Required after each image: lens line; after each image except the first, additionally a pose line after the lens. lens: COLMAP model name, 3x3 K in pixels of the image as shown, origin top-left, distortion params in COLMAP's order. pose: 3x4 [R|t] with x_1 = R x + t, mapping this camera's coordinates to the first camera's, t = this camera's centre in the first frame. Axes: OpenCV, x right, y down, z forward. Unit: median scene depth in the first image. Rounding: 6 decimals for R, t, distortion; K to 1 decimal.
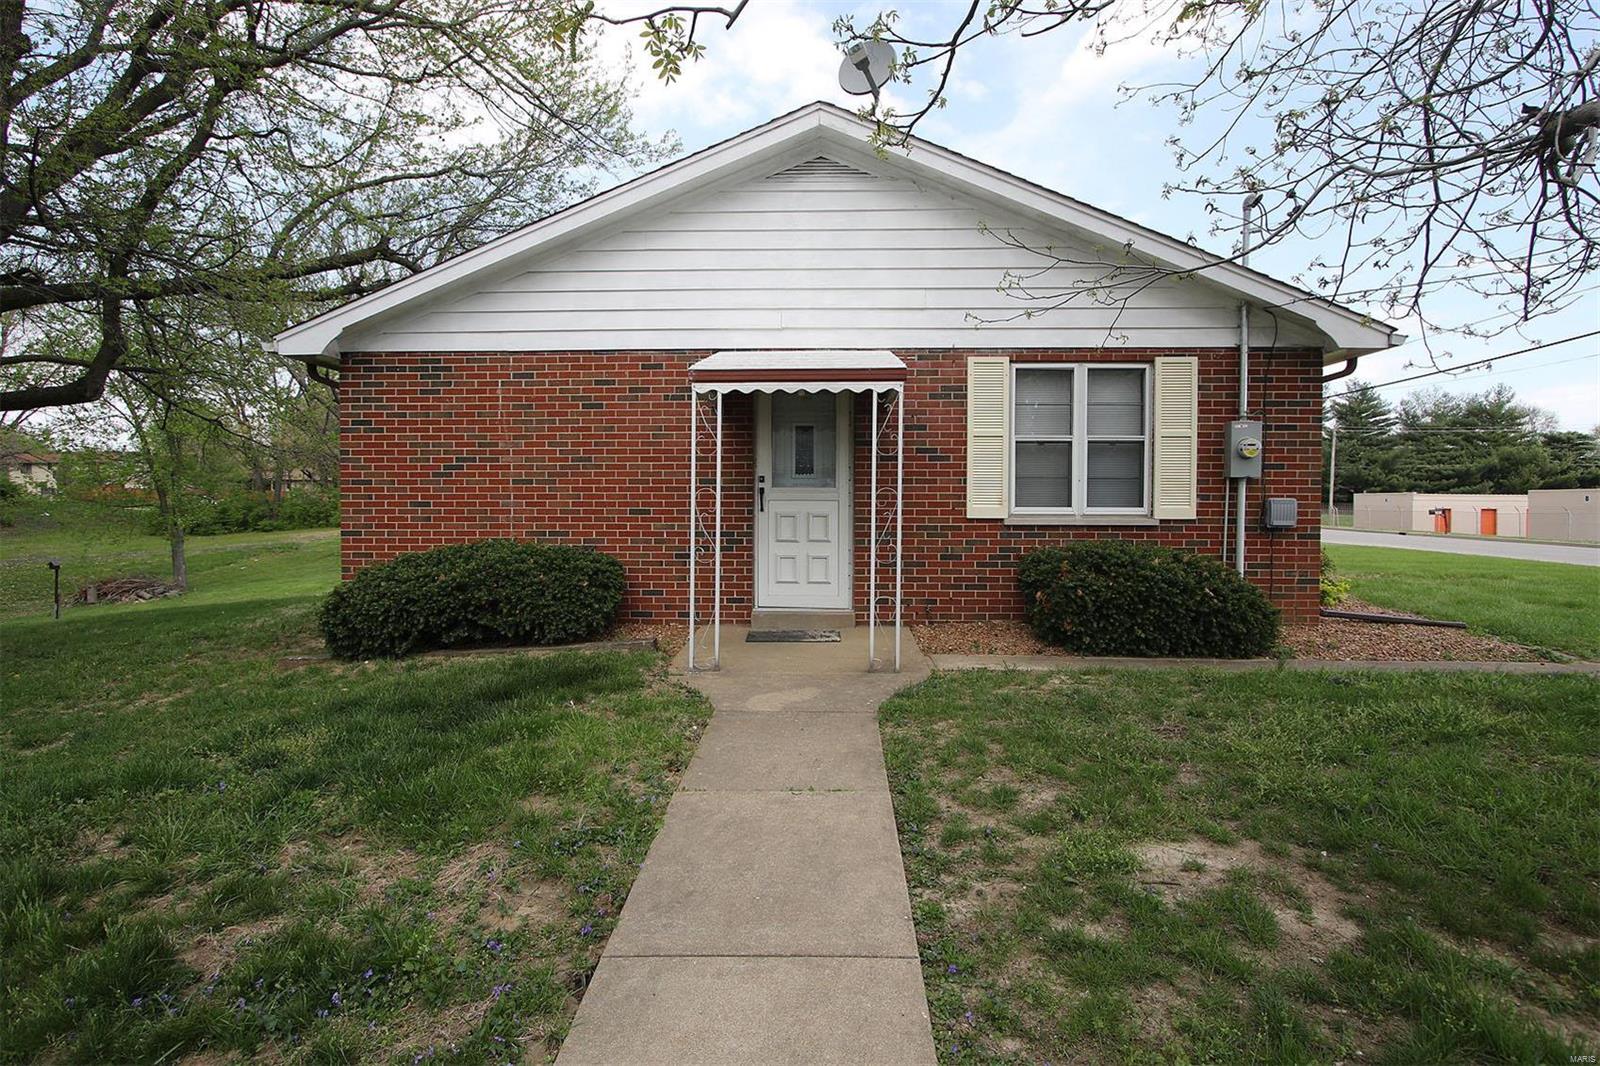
lens RADIAL K [[857.2, 0, 803.4], [0, 857.2, 529.8], [0, 0, 1]] dist [-0.001929, -0.000078]
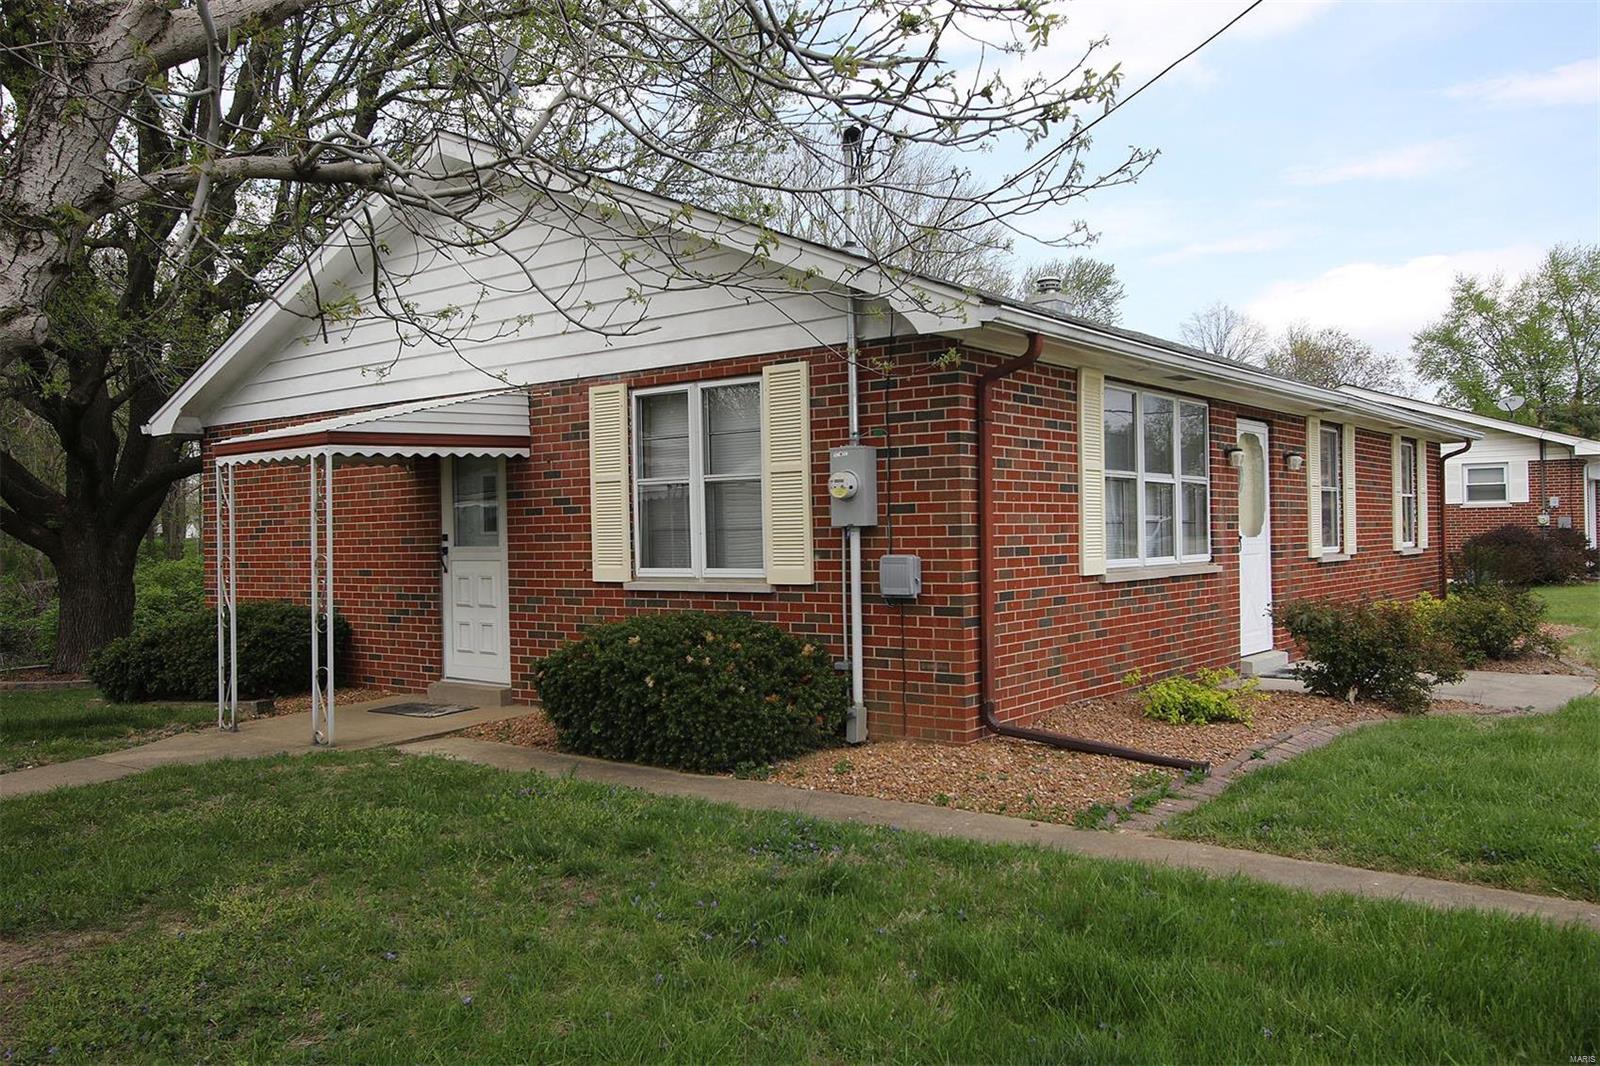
lens RADIAL K [[1293.1, 0, 798.3], [0, 1293.1, 535.3], [0, 0, 1]] dist [-0.007849, -0.000773]
pose [[0.800784, -0.016719, -0.598720, 1.099611], [0.000889, 0.999642, -0.026727, -0.024691], [0.598953, 0.020870, 0.800512, 0.120098]]
